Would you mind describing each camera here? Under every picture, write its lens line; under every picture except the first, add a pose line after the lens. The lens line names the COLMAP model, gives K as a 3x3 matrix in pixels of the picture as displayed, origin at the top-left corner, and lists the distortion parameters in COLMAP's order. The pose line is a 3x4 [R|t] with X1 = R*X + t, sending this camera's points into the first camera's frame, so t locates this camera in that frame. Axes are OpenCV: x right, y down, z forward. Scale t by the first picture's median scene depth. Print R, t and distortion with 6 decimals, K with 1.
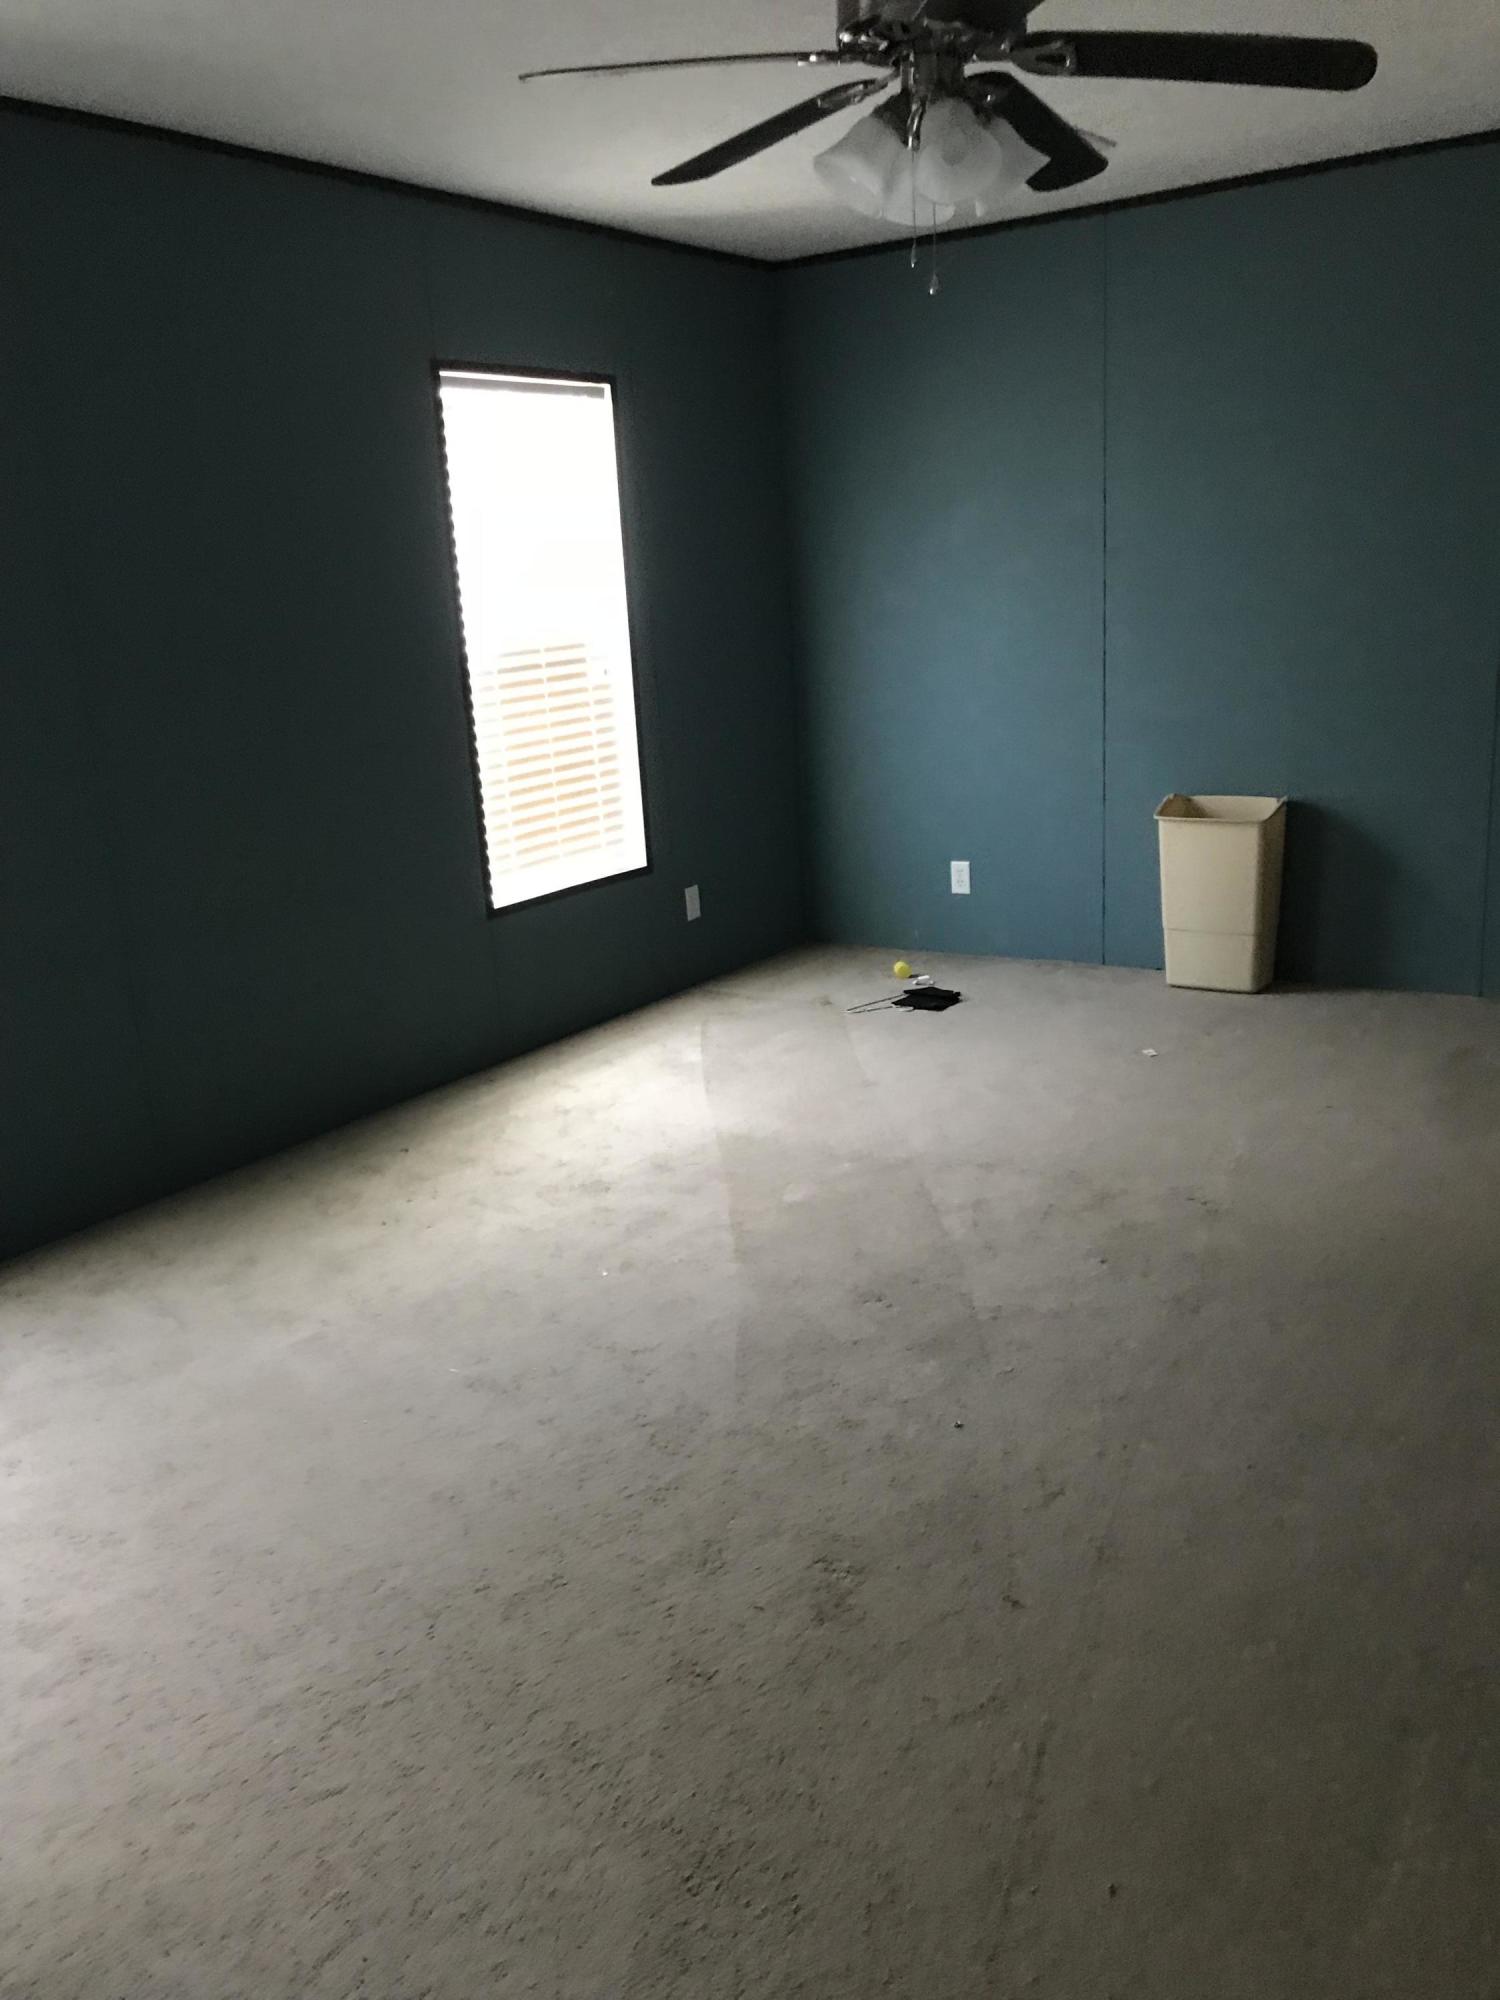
lens RADIAL K [[1654.2, 0, 760.5], [0, 1654.2, 1068.6], [0, 0, 1]] dist [0.041695, 0.001019]
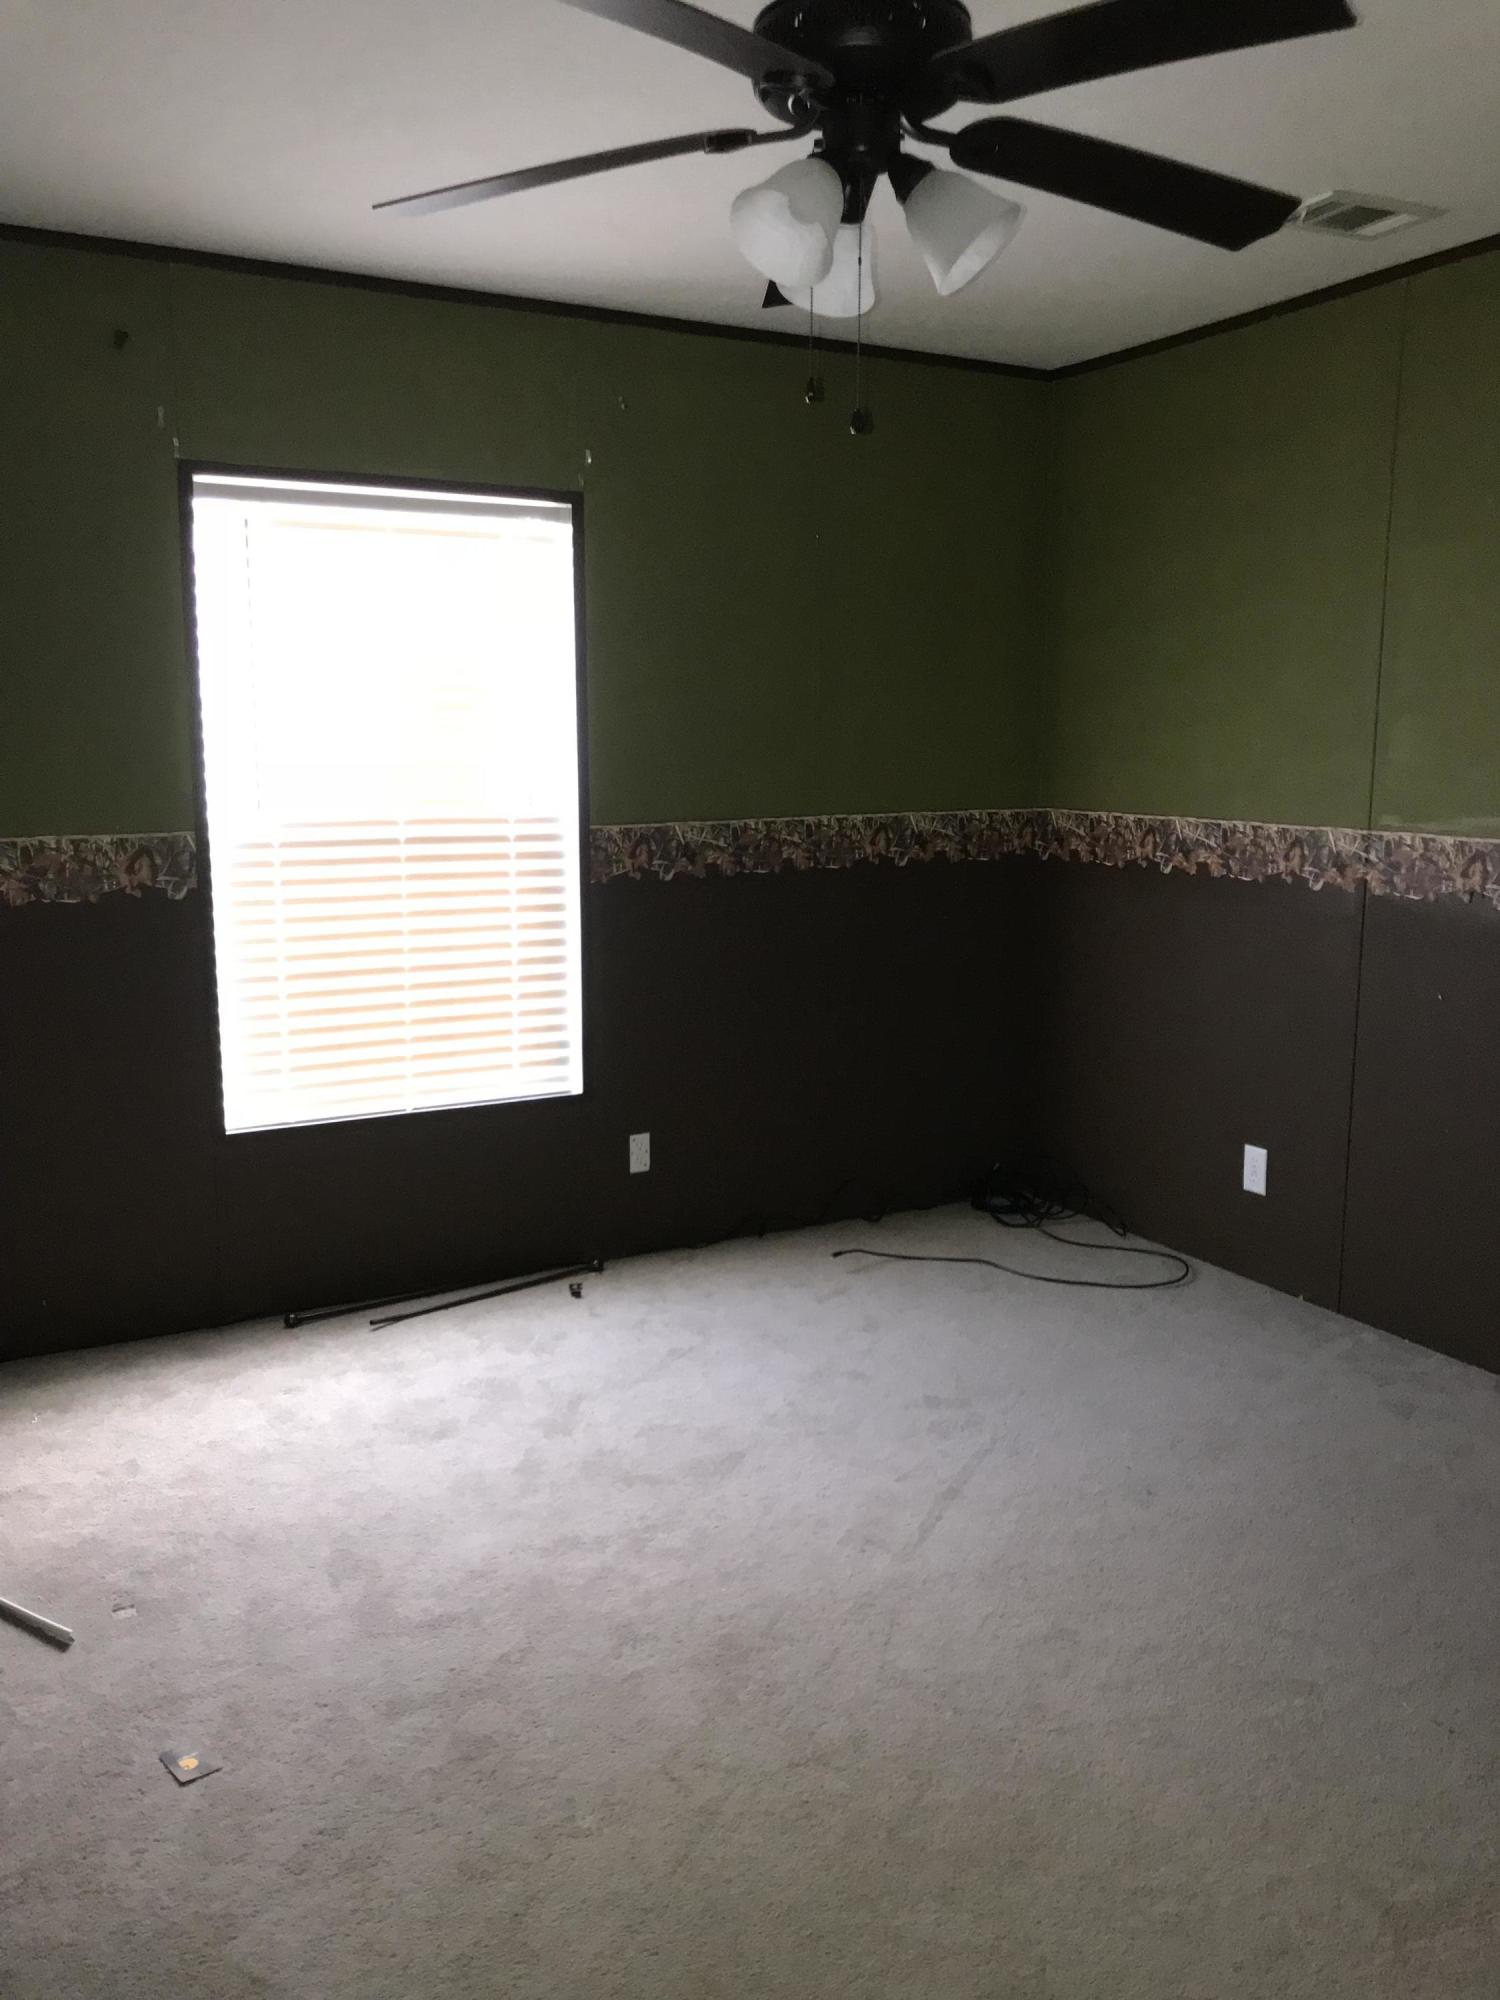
lens RADIAL K [[1654.2, 0, 760.5], [0, 1654.2, 1068.6], [0, 0, 1]] dist [0.041695, 0.001019]
pose [[0.903982, 0.142559, -0.403104, 0.362739], [-0.175306, 0.983470, -0.045324, -0.129237], [0.389979, 0.111639, 0.914031, 0.349808]]
